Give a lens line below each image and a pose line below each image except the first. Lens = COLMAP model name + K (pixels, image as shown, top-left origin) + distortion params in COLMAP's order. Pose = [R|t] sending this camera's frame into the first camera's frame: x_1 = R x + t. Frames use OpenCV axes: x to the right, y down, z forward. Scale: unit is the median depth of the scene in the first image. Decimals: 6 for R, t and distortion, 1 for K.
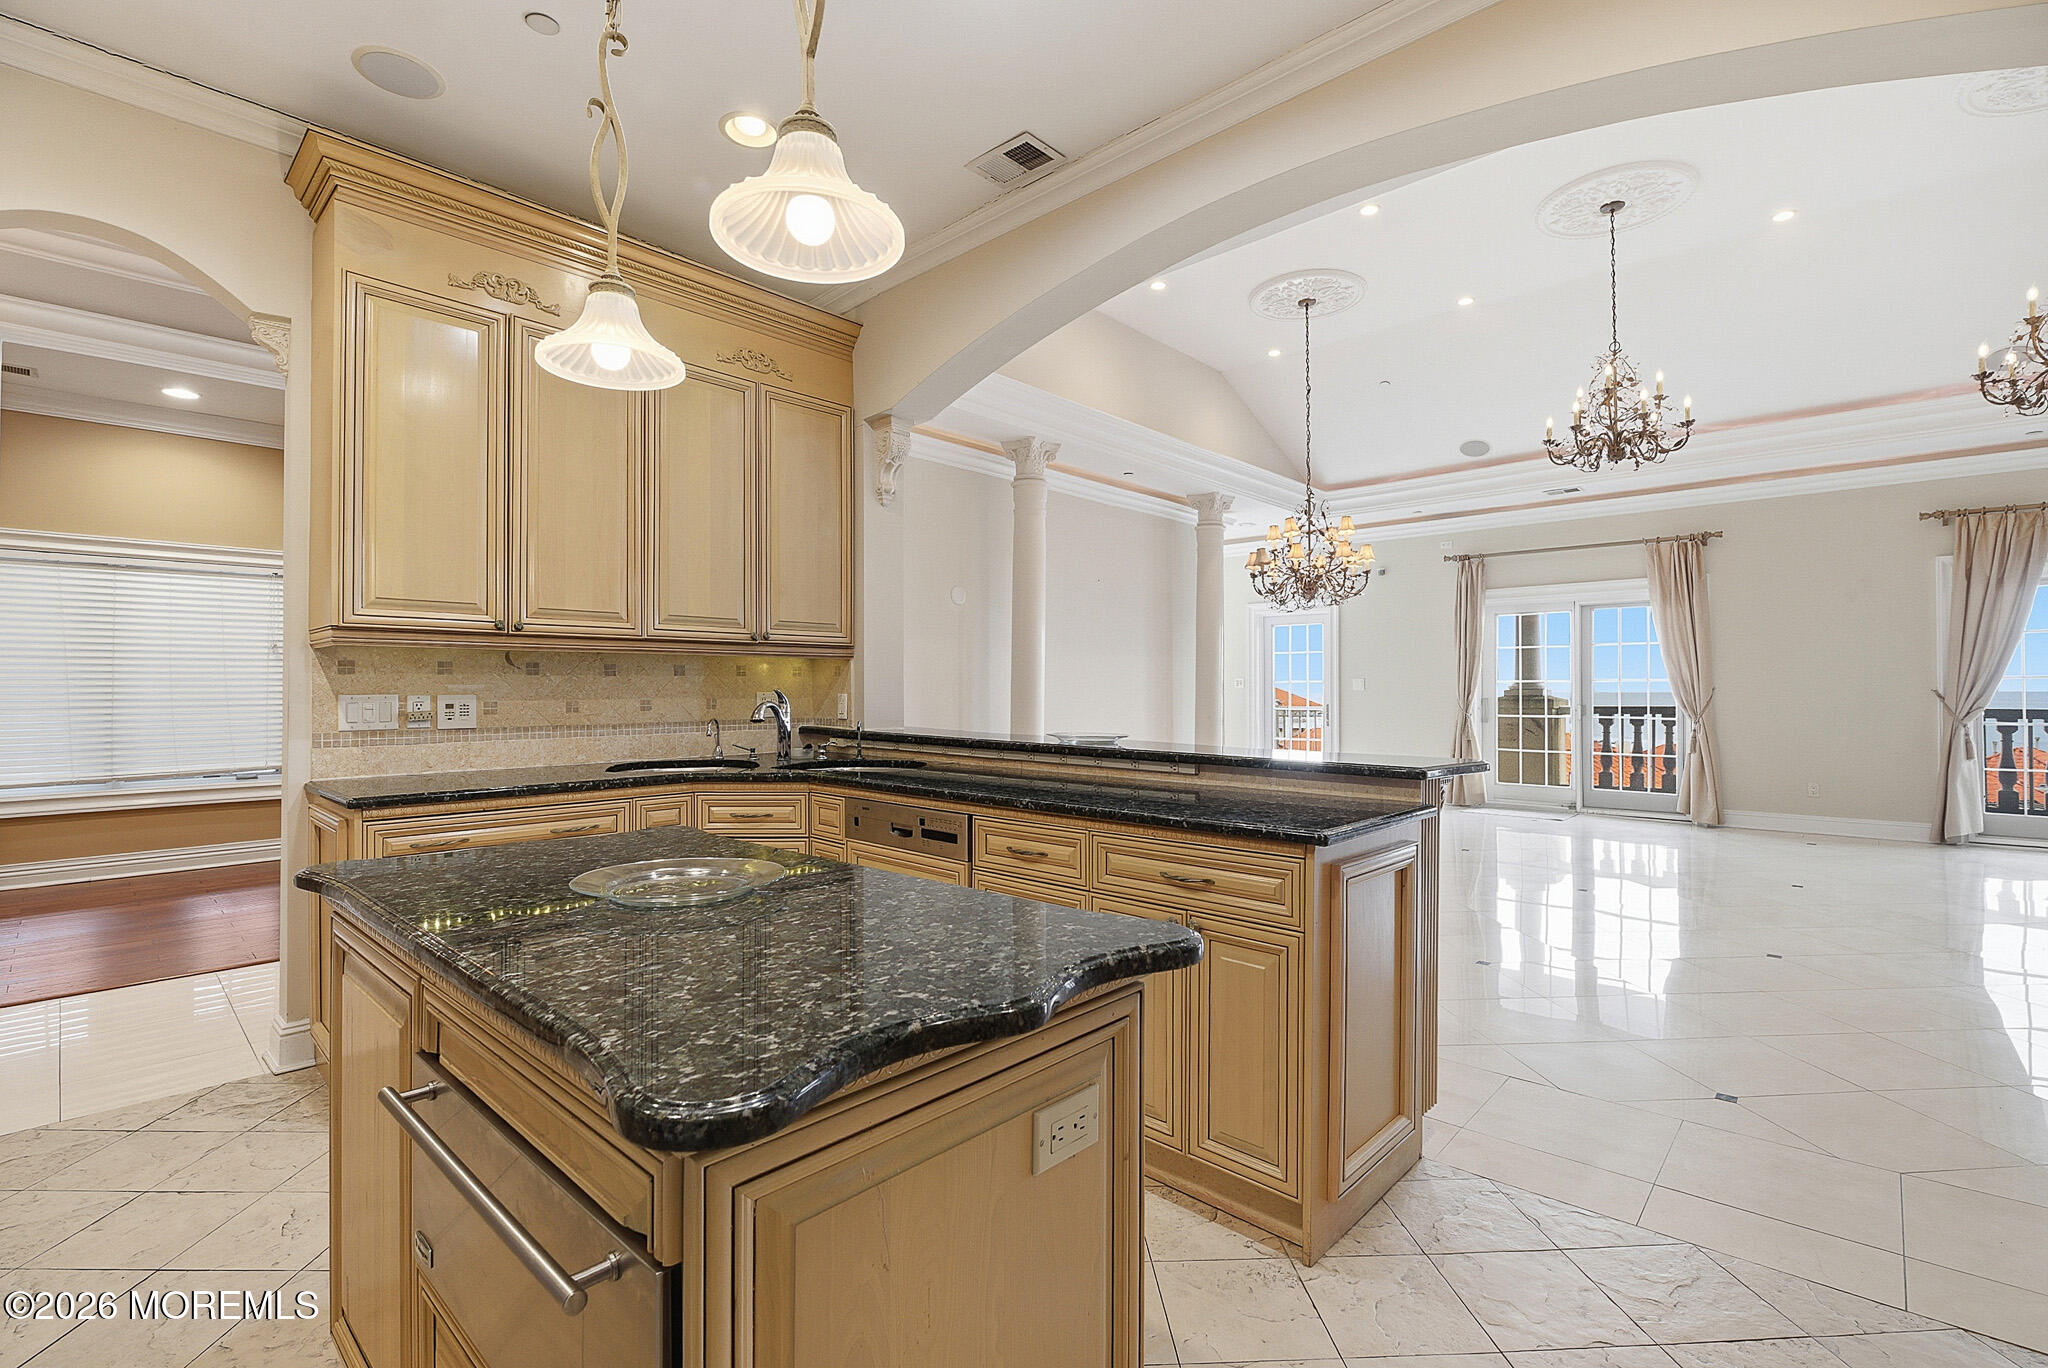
lens RADIAL K [[911.9, 0, 1028.9], [0, 911.9, 680.1], [0, 0, 1]] dist [0.002443, 0.000165]
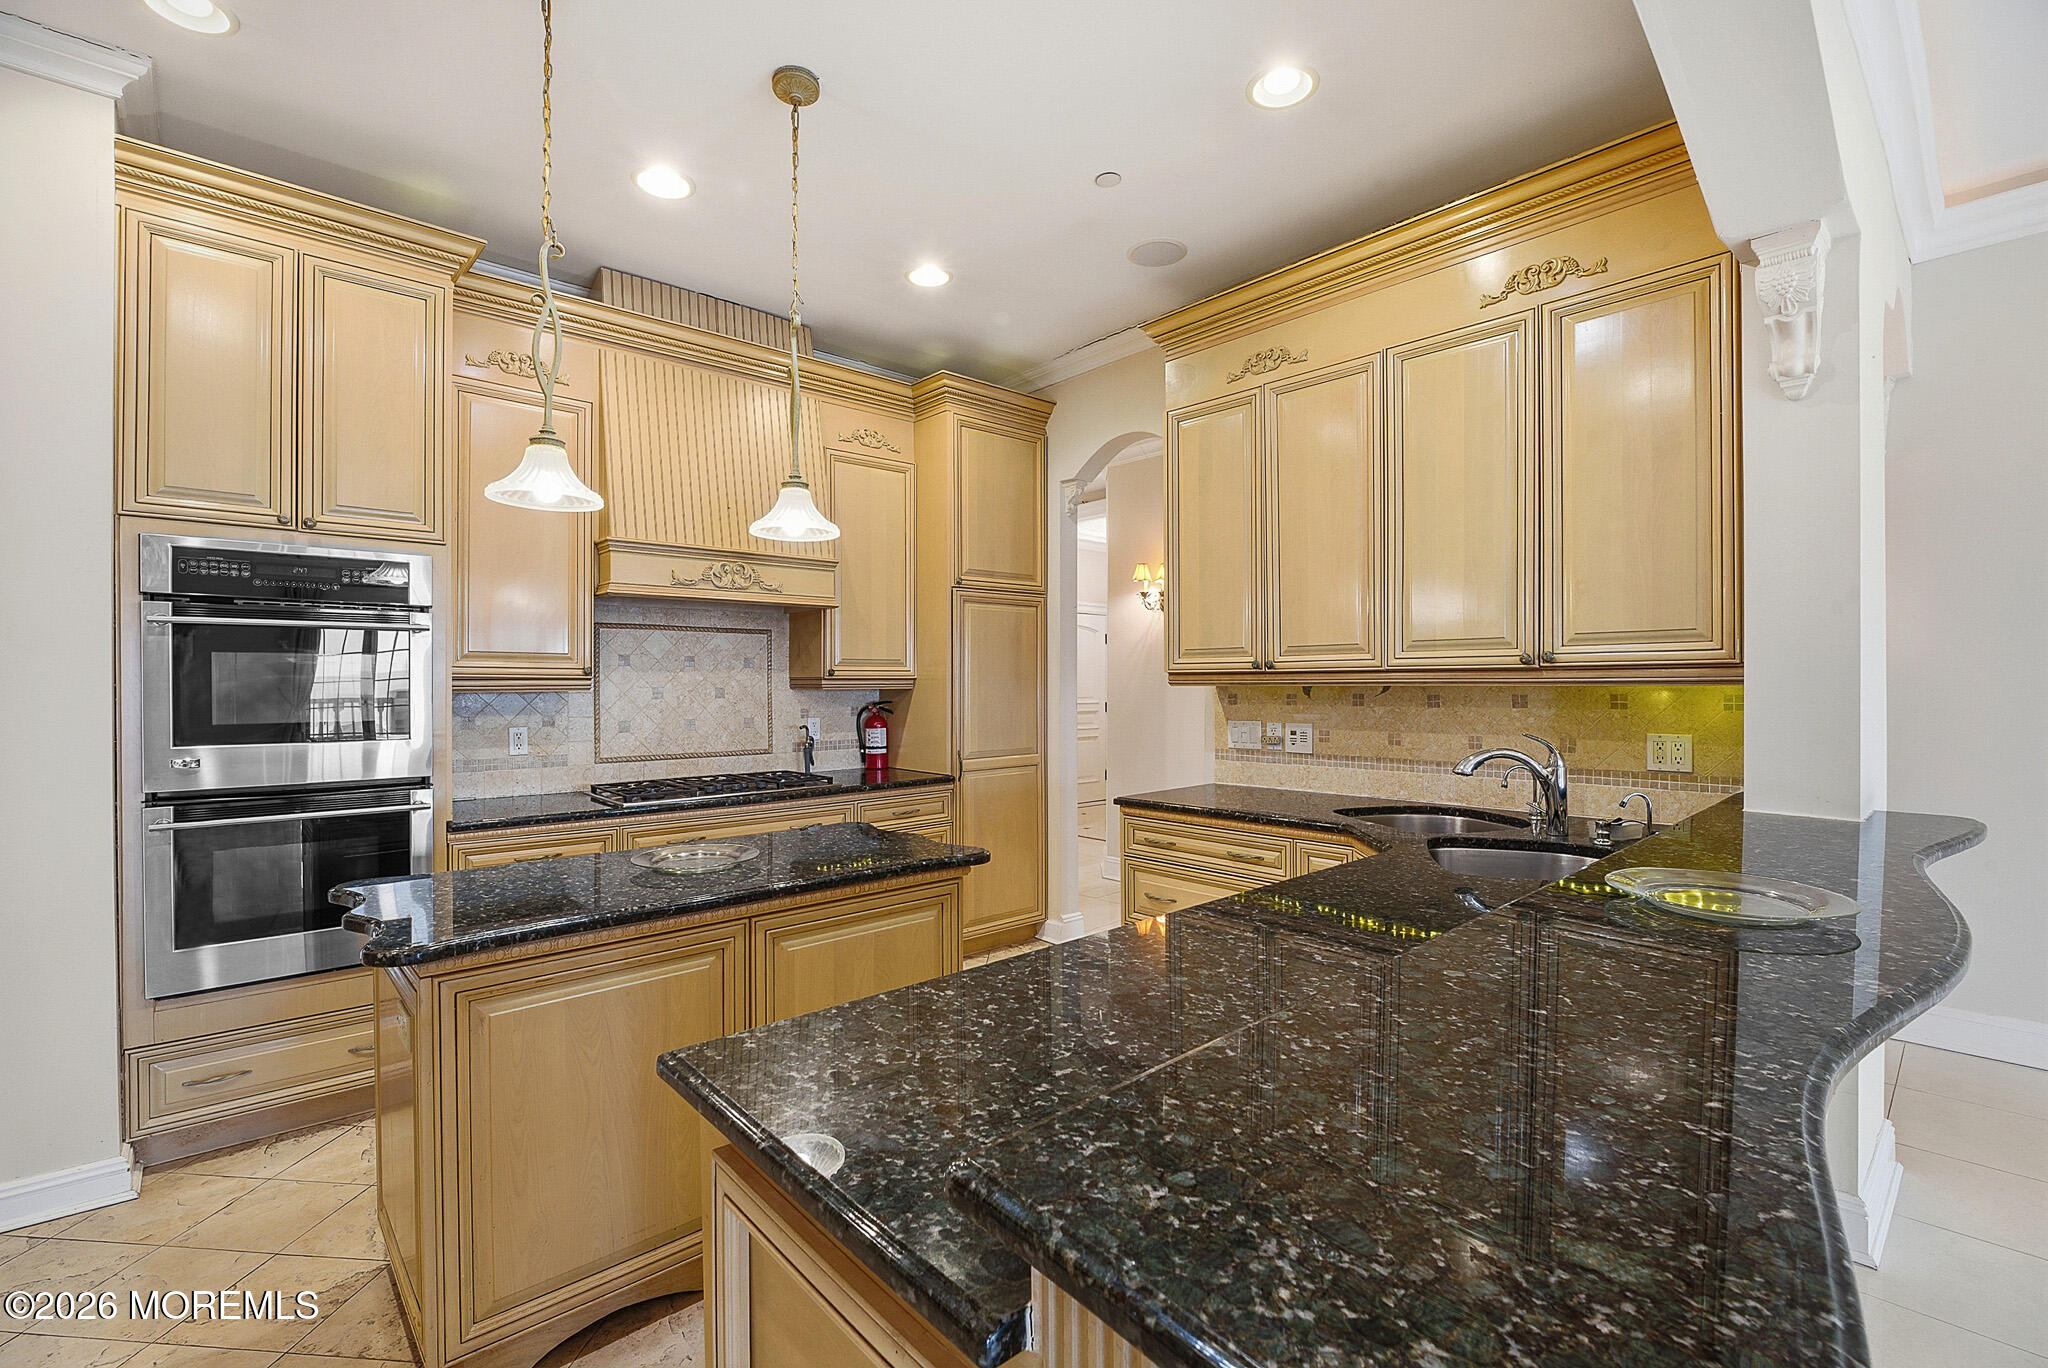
lens RADIAL K [[911.9, 0, 1031.9], [0, 911.9, 685.8], [0, 0, 1]] dist [0.002443, 0.000165]
pose [[-0.077074, 0.003895, -0.997018, 0.528566], [0.011765, 0.999926, 0.002997, -0.037594], [0.996956, -0.011499, -0.077114, 0.754678]]
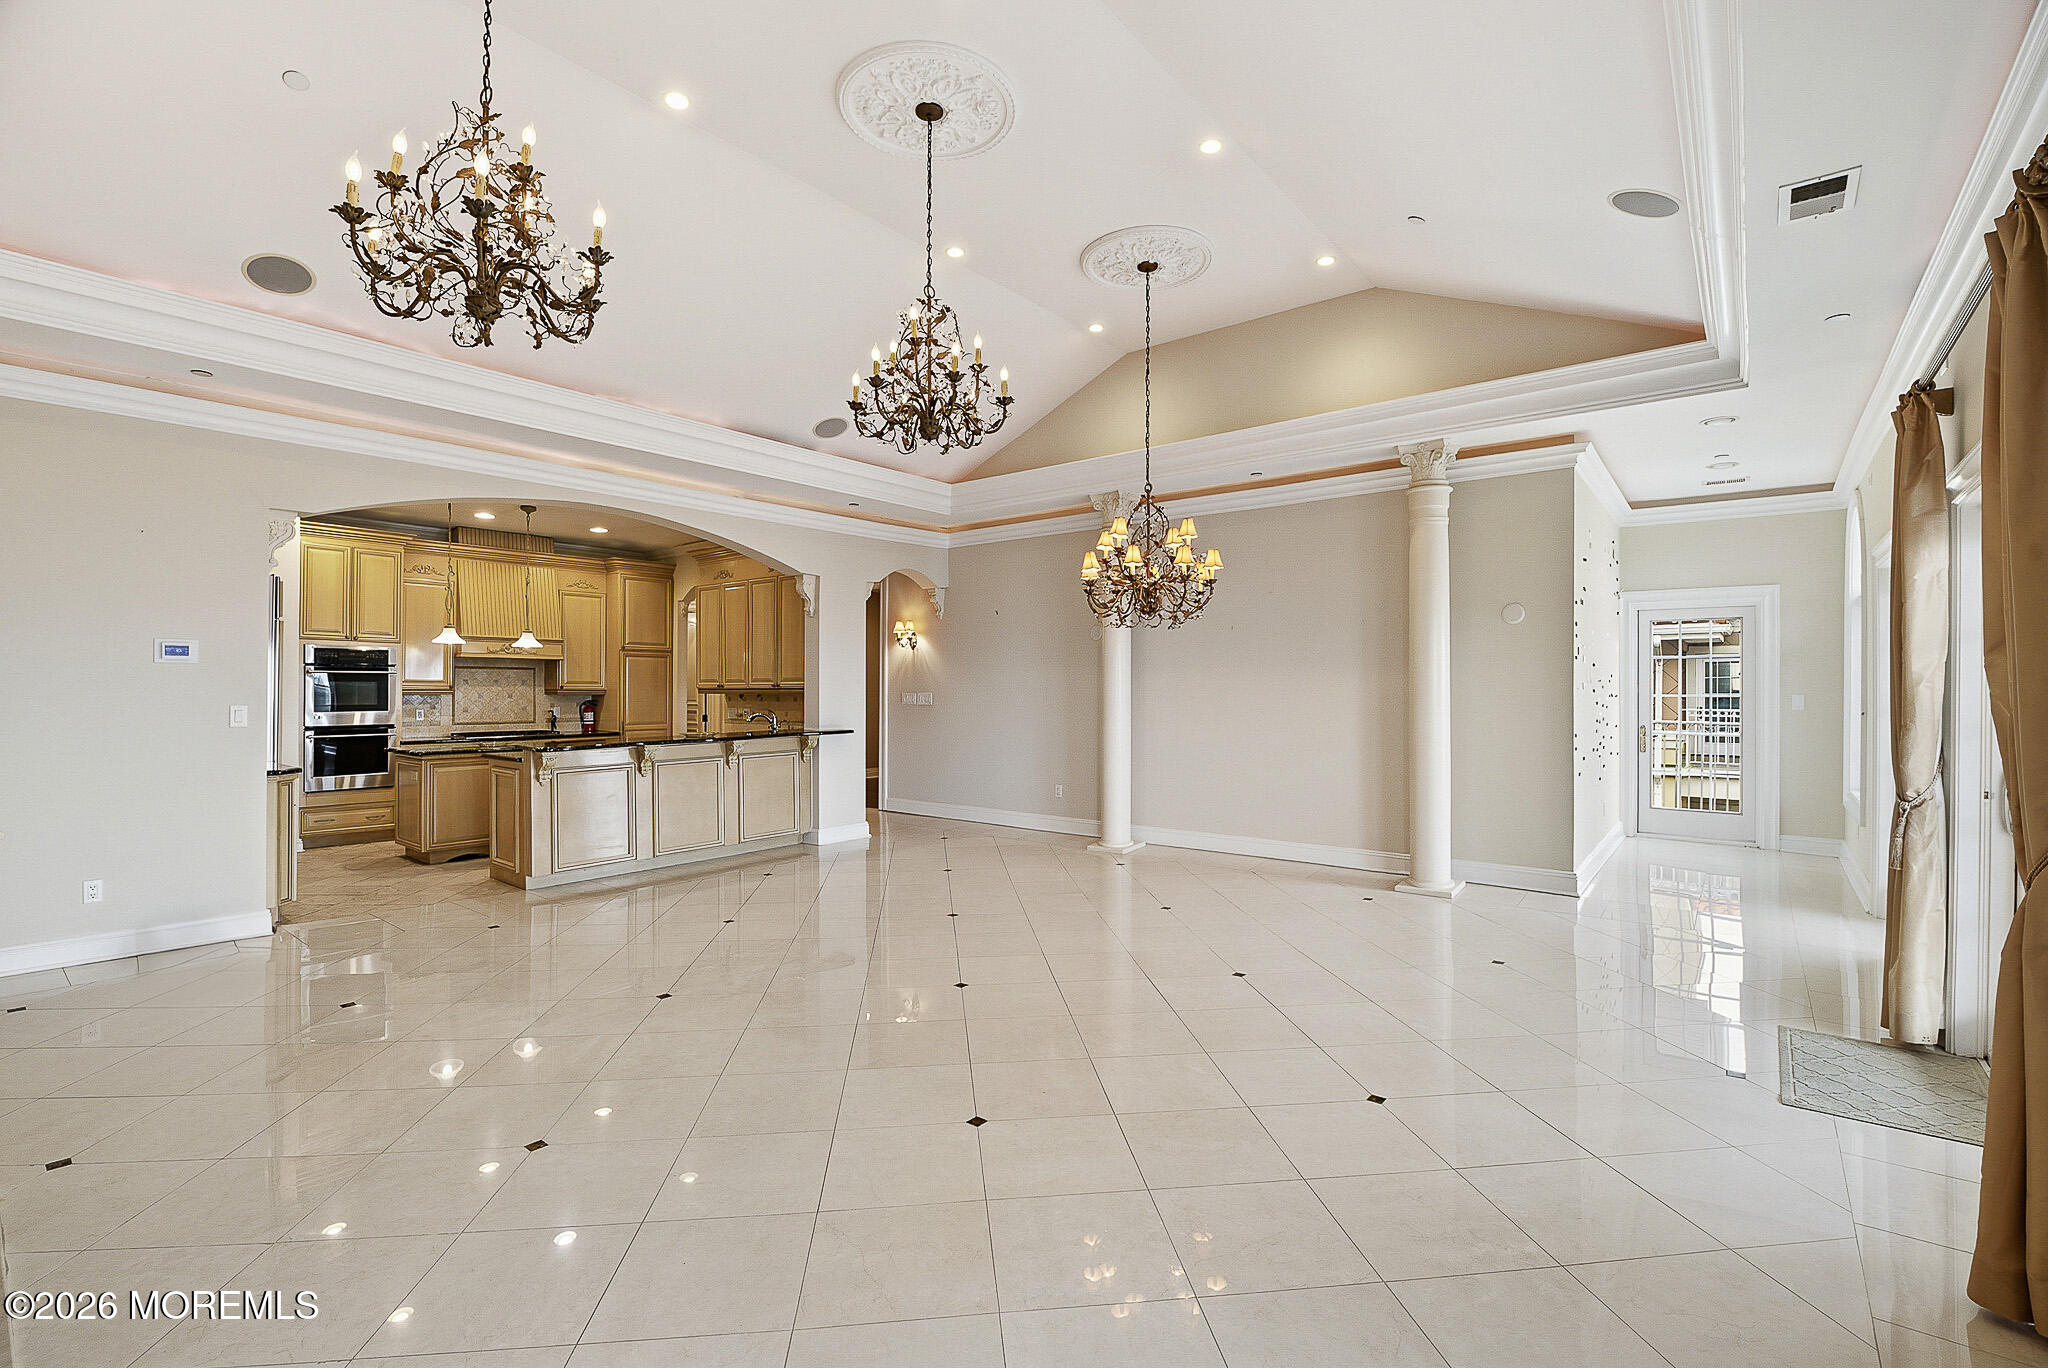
lens RADIAL K [[911.9, 0, 1024.2], [0, 911.9, 691.3], [0, 0, 1]] dist [0.002443, 0.000165]
pose [[0.074458, 0.001756, -0.997223, 2.381678], [0.007116, 0.999972, 0.002292, -0.039020], [0.997199, -0.007267, 0.074444, 1.671927]]
